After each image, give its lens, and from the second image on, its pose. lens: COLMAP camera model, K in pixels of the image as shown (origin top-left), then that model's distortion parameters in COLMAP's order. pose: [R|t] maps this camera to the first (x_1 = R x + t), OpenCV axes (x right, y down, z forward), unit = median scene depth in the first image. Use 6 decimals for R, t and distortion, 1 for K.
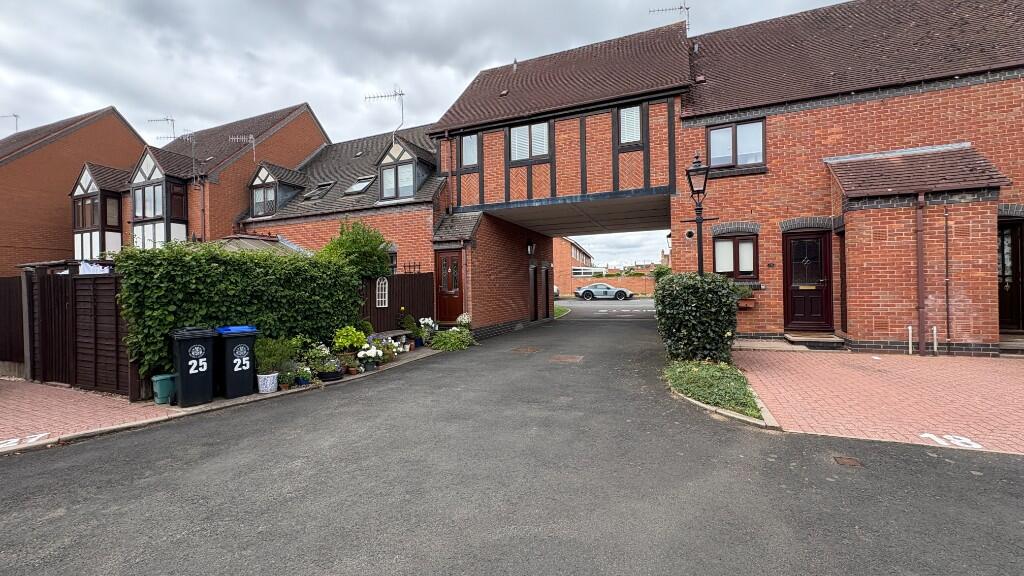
lens RADIAL K [[404.5, 0, 516.1], [0, 404.5, 287.5], [0, 0, 1]] dist [0.001648, -0.000326]
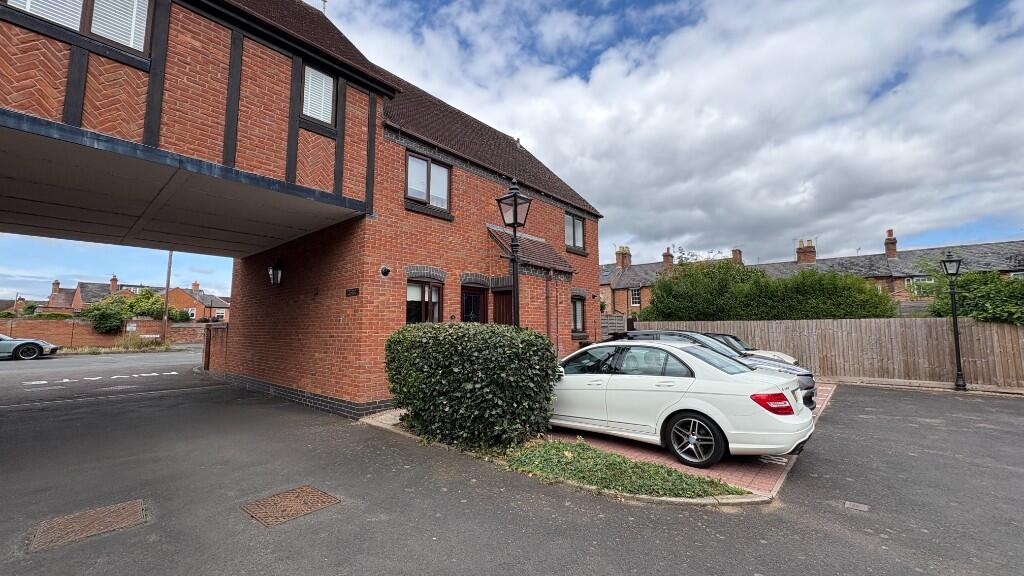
lens RADIAL K [[404.5, 0, 513.0], [0, 404.5, 284.8], [0, 0, 1]] dist [0.001648, -0.000326]
pose [[0.332221, 0.122595, 0.935200, -0.266470], [-0.003220, 0.991659, -0.128853, -0.010529], [-0.943196, 0.039796, 0.329844, 0.664276]]
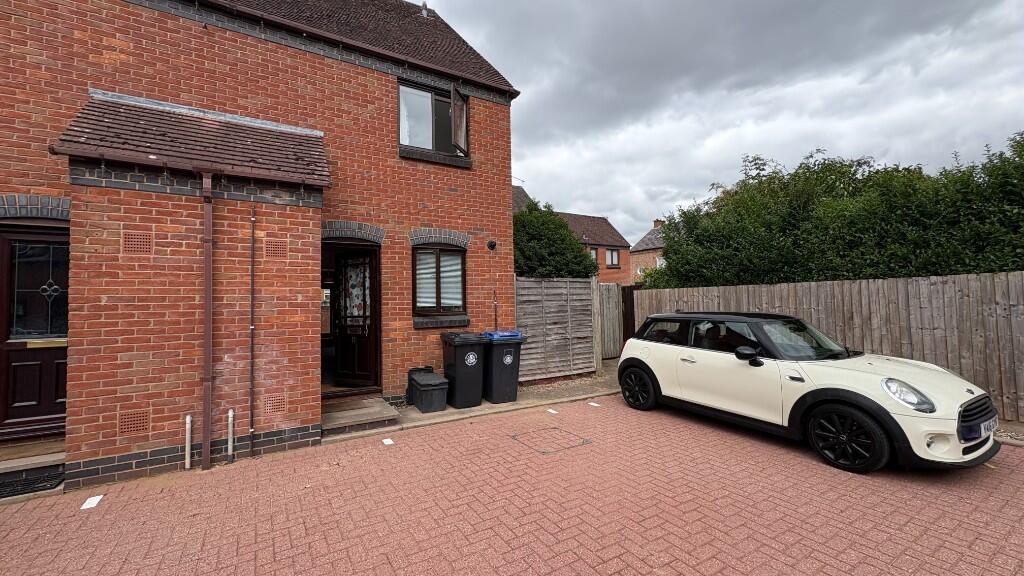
lens RADIAL K [[438.3, 0, 512.0], [0, 438.3, 282.7], [0, 0, 1]] dist [0.025329, 0.000243]
pose [[0.595469, 0.048610, 0.801906, 0.742766], [0.012861, 0.997463, -0.070014, -0.033306], [-0.803275, 0.052005, 0.593333, 0.293324]]
